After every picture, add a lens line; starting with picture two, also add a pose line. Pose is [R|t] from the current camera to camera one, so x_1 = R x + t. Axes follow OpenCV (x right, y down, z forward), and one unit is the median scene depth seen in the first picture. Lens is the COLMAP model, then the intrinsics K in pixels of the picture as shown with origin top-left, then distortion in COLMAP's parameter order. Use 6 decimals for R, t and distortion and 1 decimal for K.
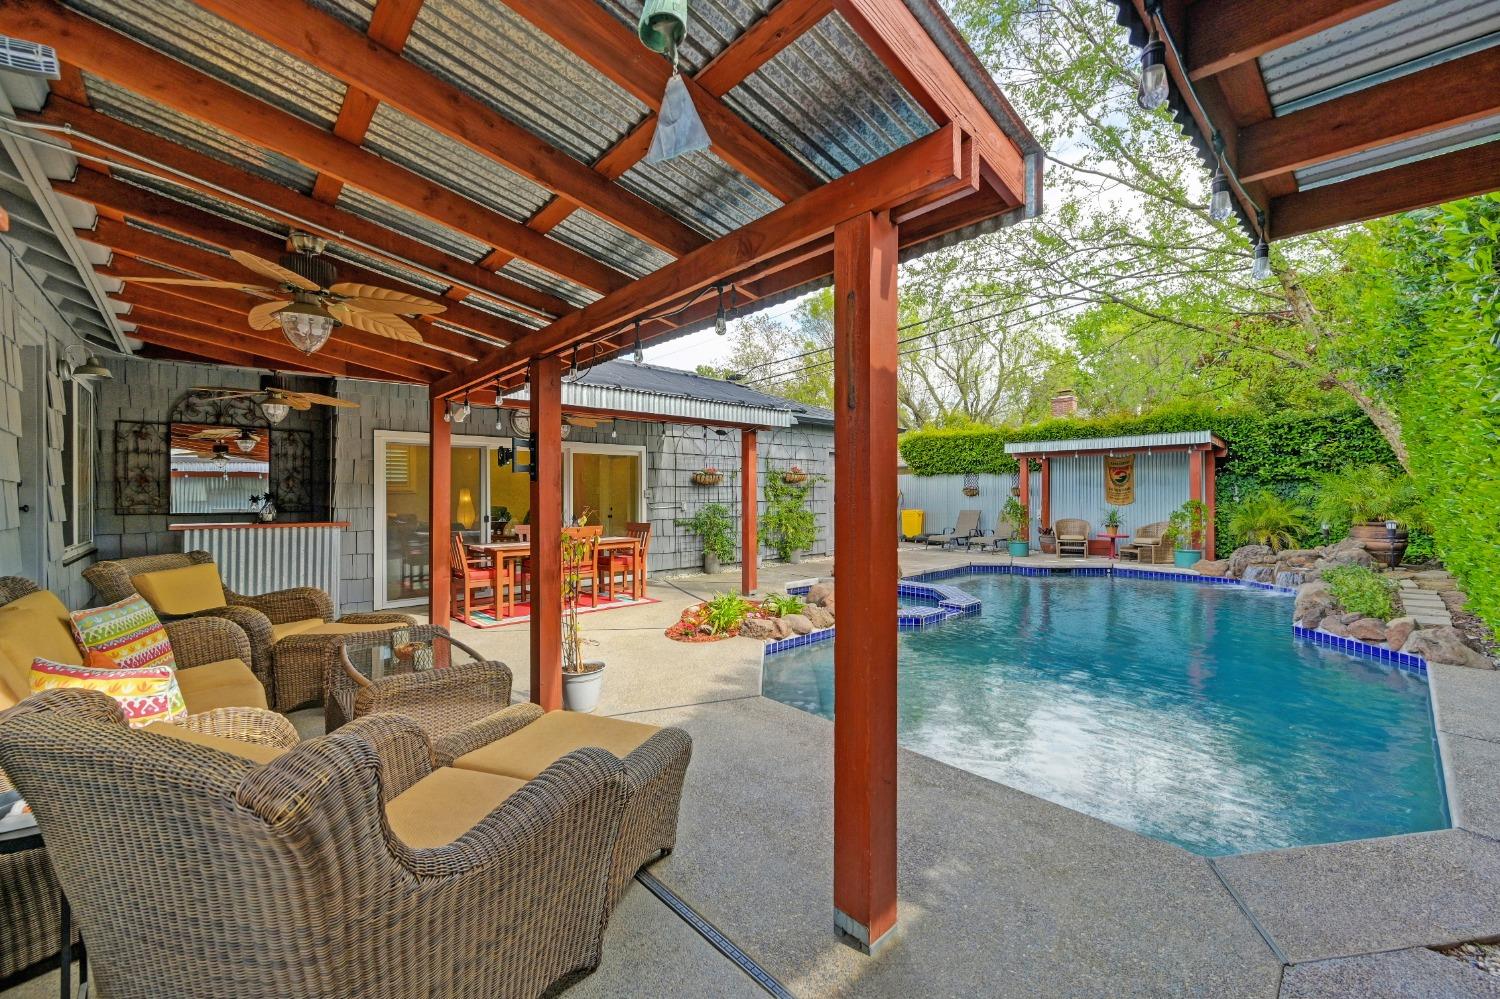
lens RADIAL K [[594.2, 0, 748.0], [0, 594.2, 491.4], [0, 0, 1]] dist [0.001831, -0.000814]
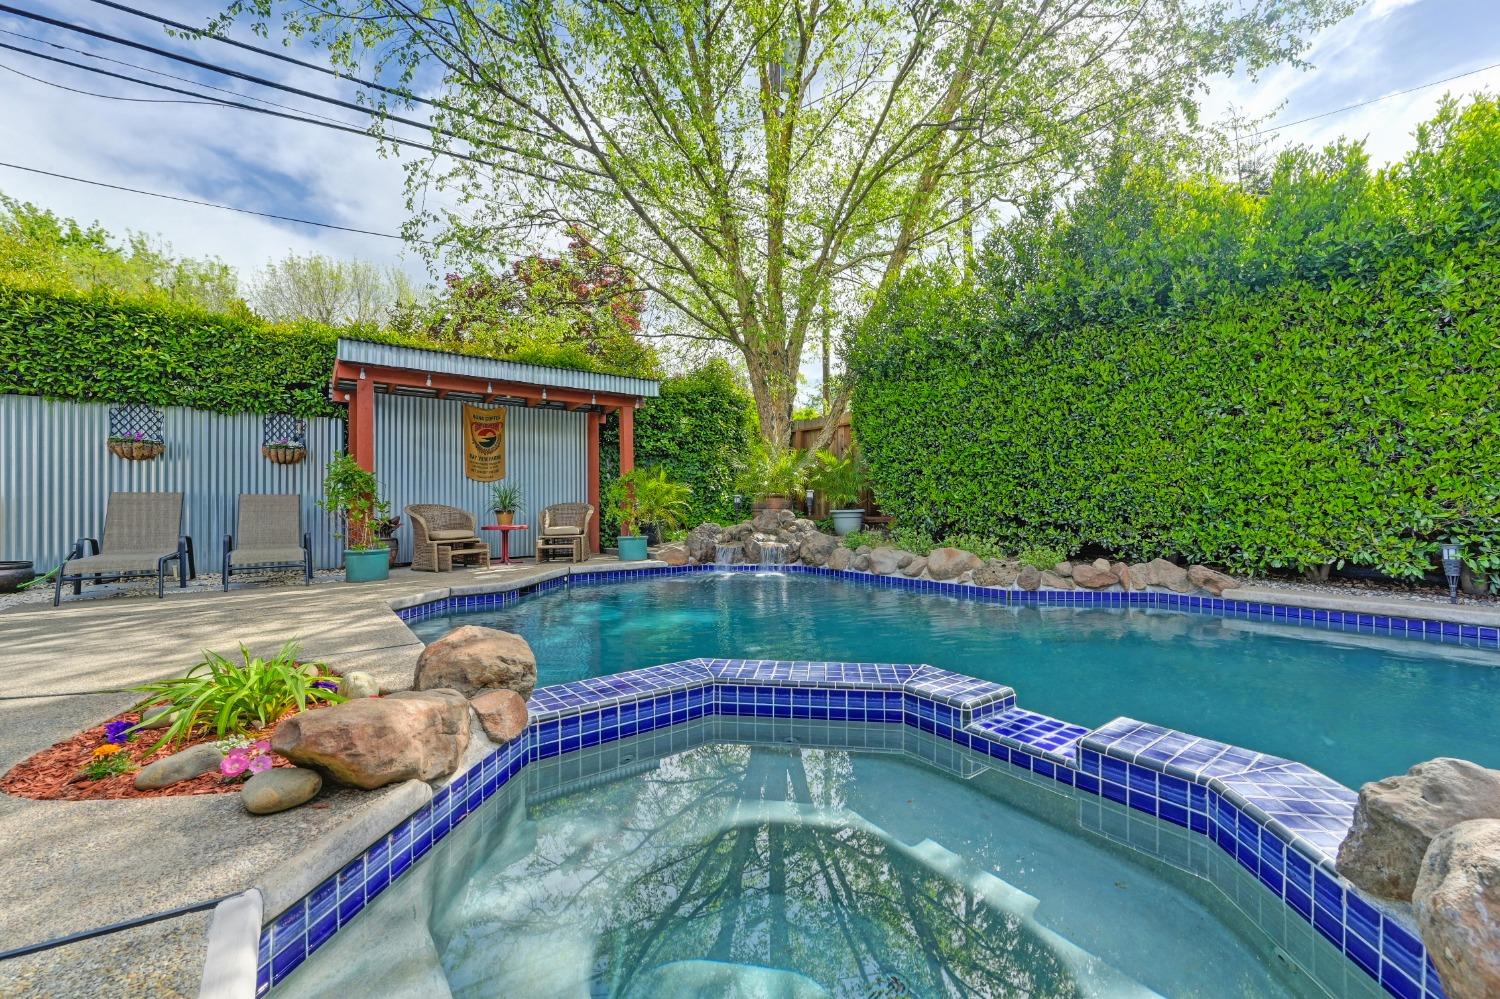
lens RADIAL K [[594.2, 0, 751.9], [0, 594.2, 499.2], [0, 0, 1]] dist [0.001831, -0.000814]
pose [[0.086905, 0.011012, 0.996156, 0.003910], [0.002411, 0.999934, -0.011264, 0.059356], [-0.996214, 0.003380, 0.086873, 0.775221]]
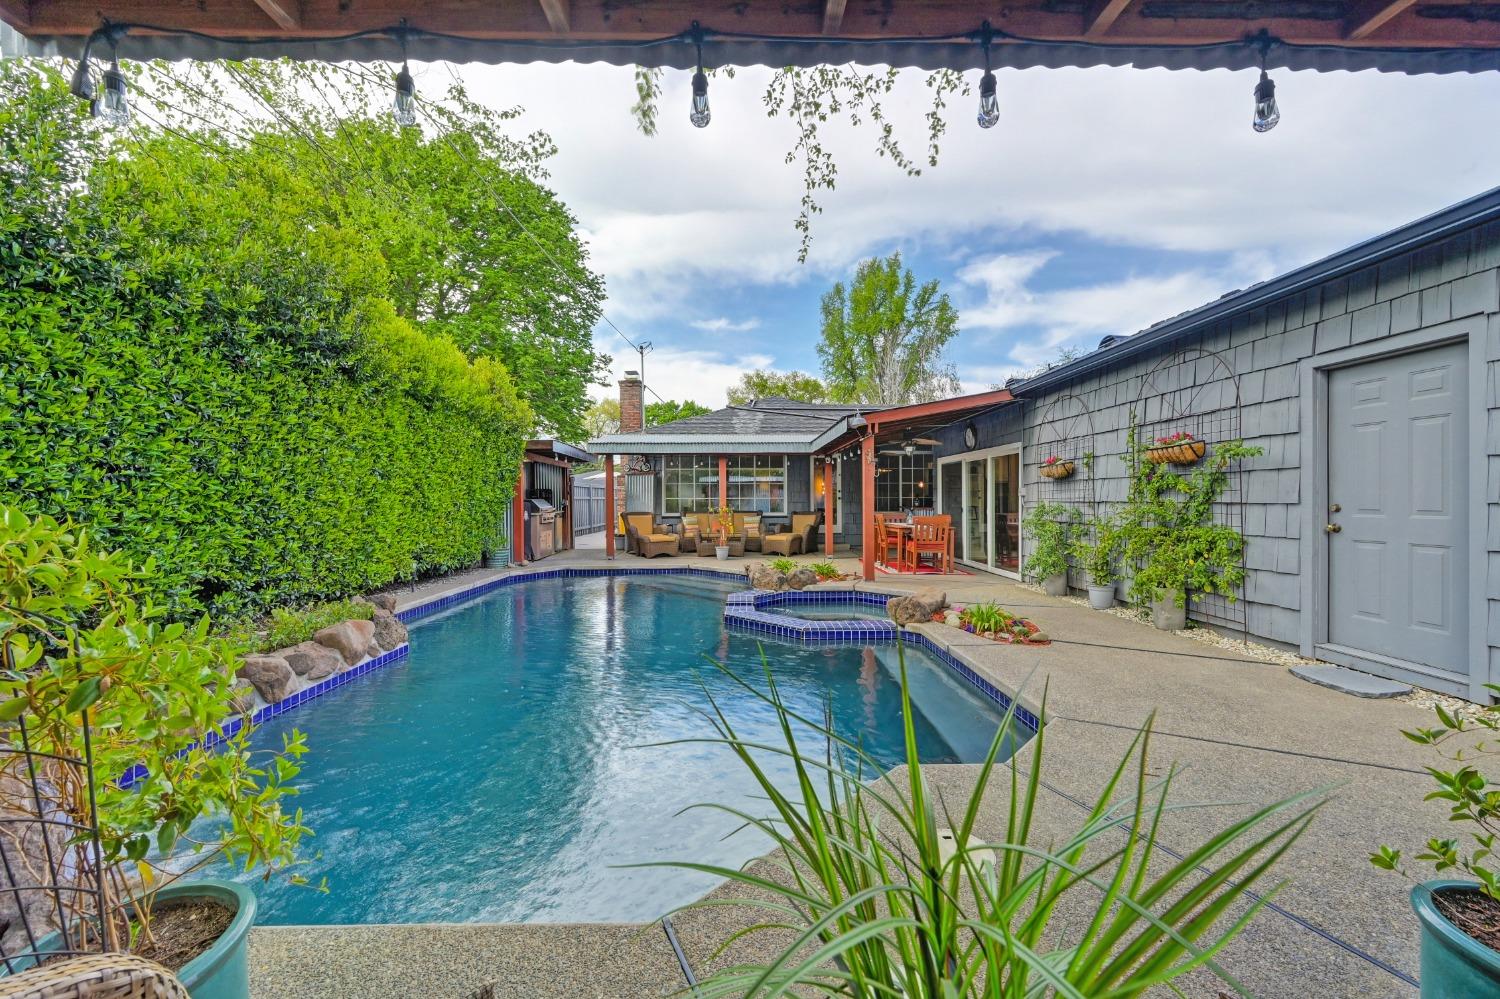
lens RADIAL K [[594.2, 0, 753.2], [0, 594.2, 494.6], [0, 0, 1]] dist [0.001831, -0.000814]
pose [[-0.654266, 0.000070, -0.756264, 0.738768], [0.007115, 0.999956, -0.006064, 0.010738], [0.756231, -0.009348, -0.654238, 1.157065]]
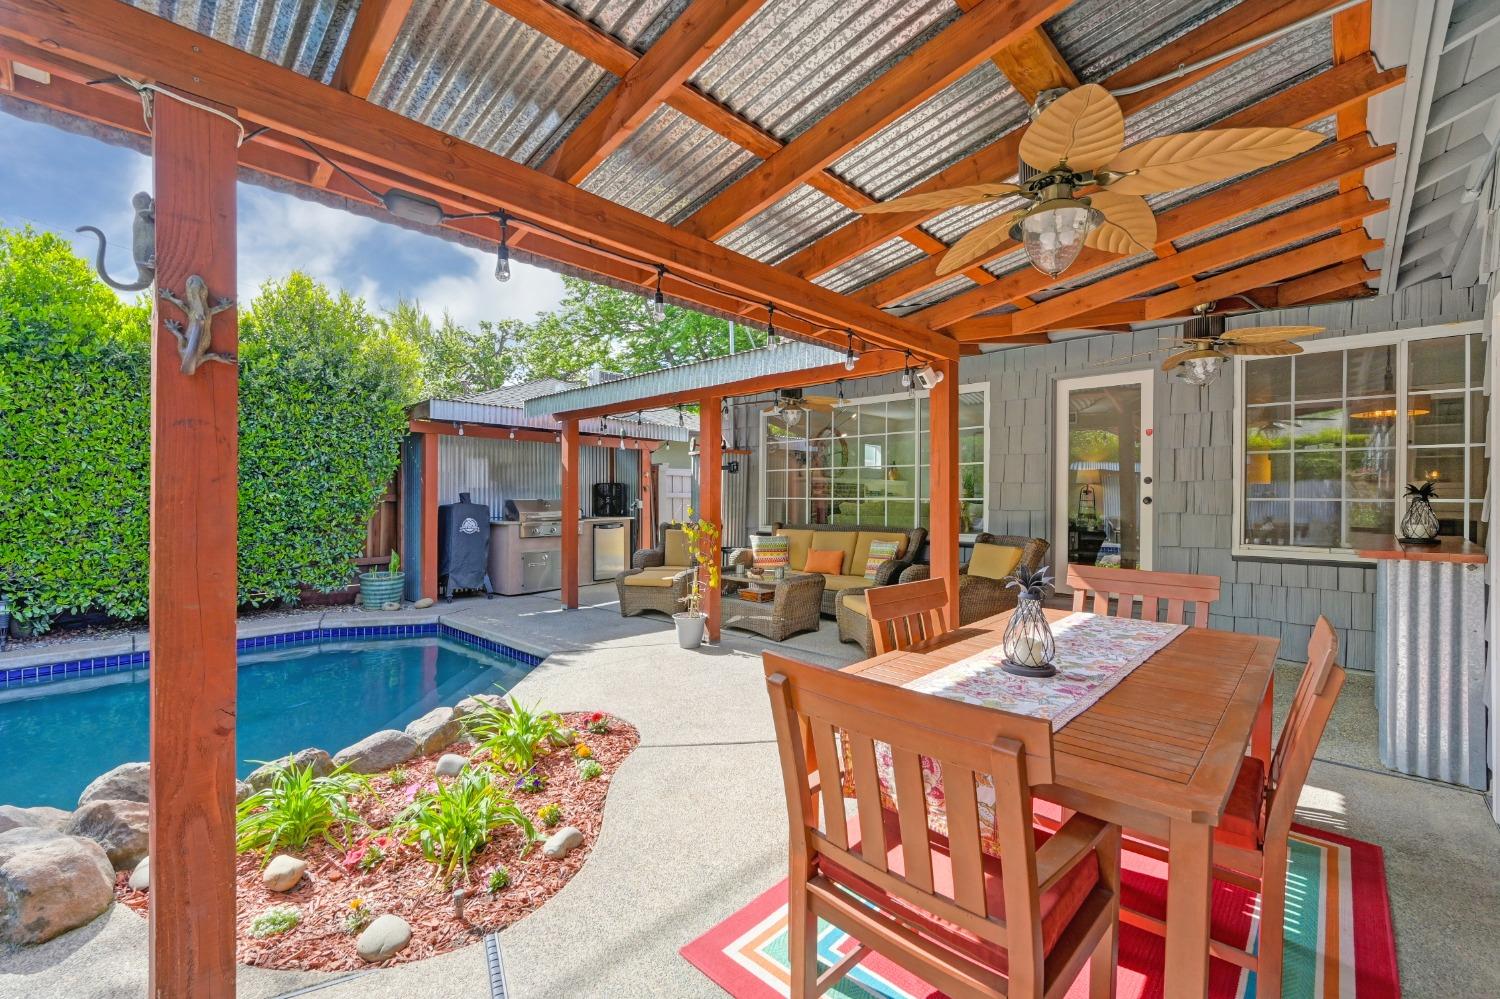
lens RADIAL K [[632.7, 0, 743.8], [0, 632.7, 496.3], [0, 0, 1]] dist [0.001466, -0.001432]
pose [[-0.997982, 0.006211, -0.063198, -0.108322], [0.006208, 0.999981, 0.000246, 0.006817], [0.063198, -0.000147, -0.998001, 0.874828]]
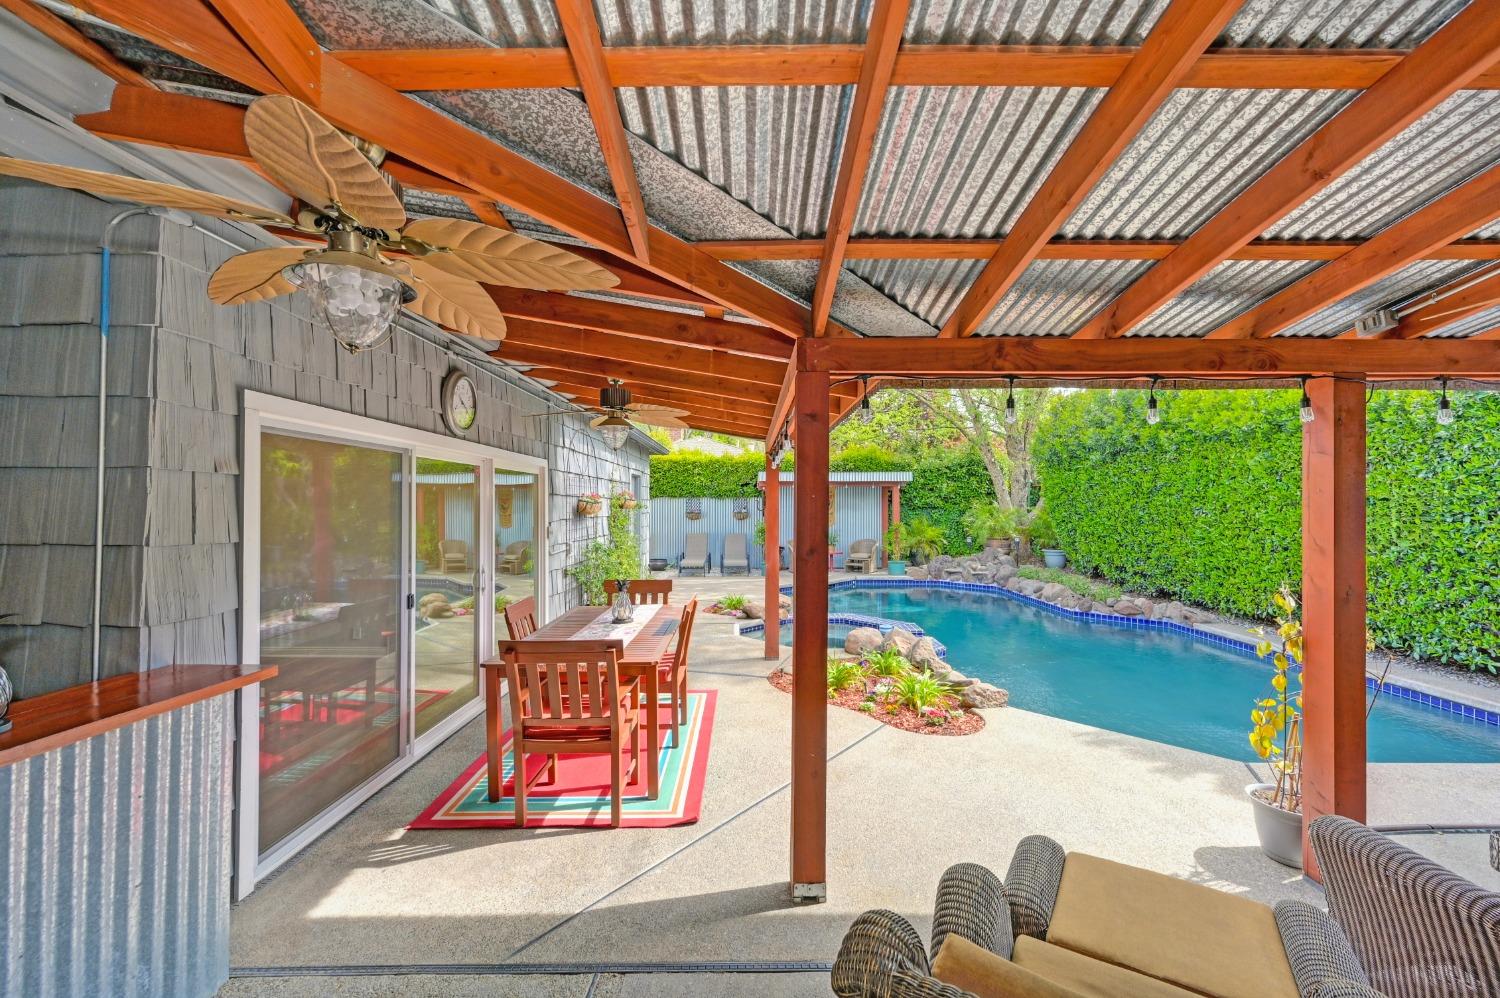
lens RADIAL K [[593.0, 0, 749.6], [0, 593.0, 502.4], [0, 0, 1]] dist [-0.001355, 0.000668]
pose [[0.670925, 0.006774, 0.741494, -0.449362], [-0.004079, 0.999977, -0.005444, -0.023372], [-0.741514, 0.000628, 0.670937, 0.354977]]
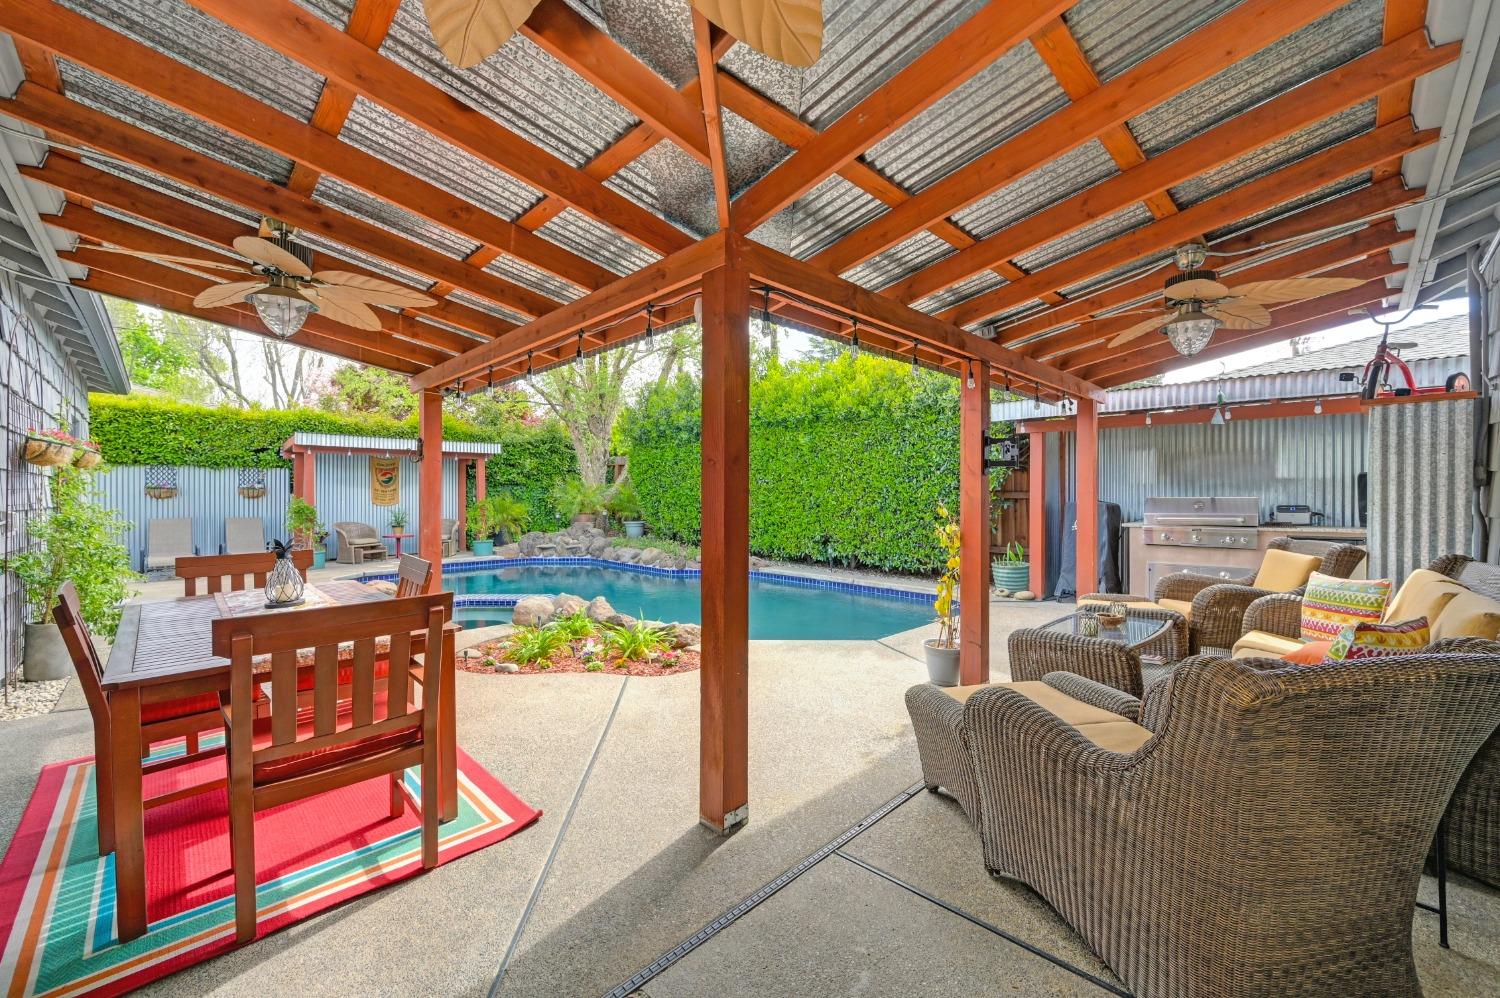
lens RADIAL K [[593.0, 0, 751.3], [0, 593.0, 495.3], [0, 0, 1]] dist [-0.001355, 0.000668]
pose [[-0.037789, 0.002515, 0.999283, -0.480047], [-0.000439, 0.999997, -0.002533, 0.008419], [-0.999286, -0.000534, -0.037788, 0.494721]]
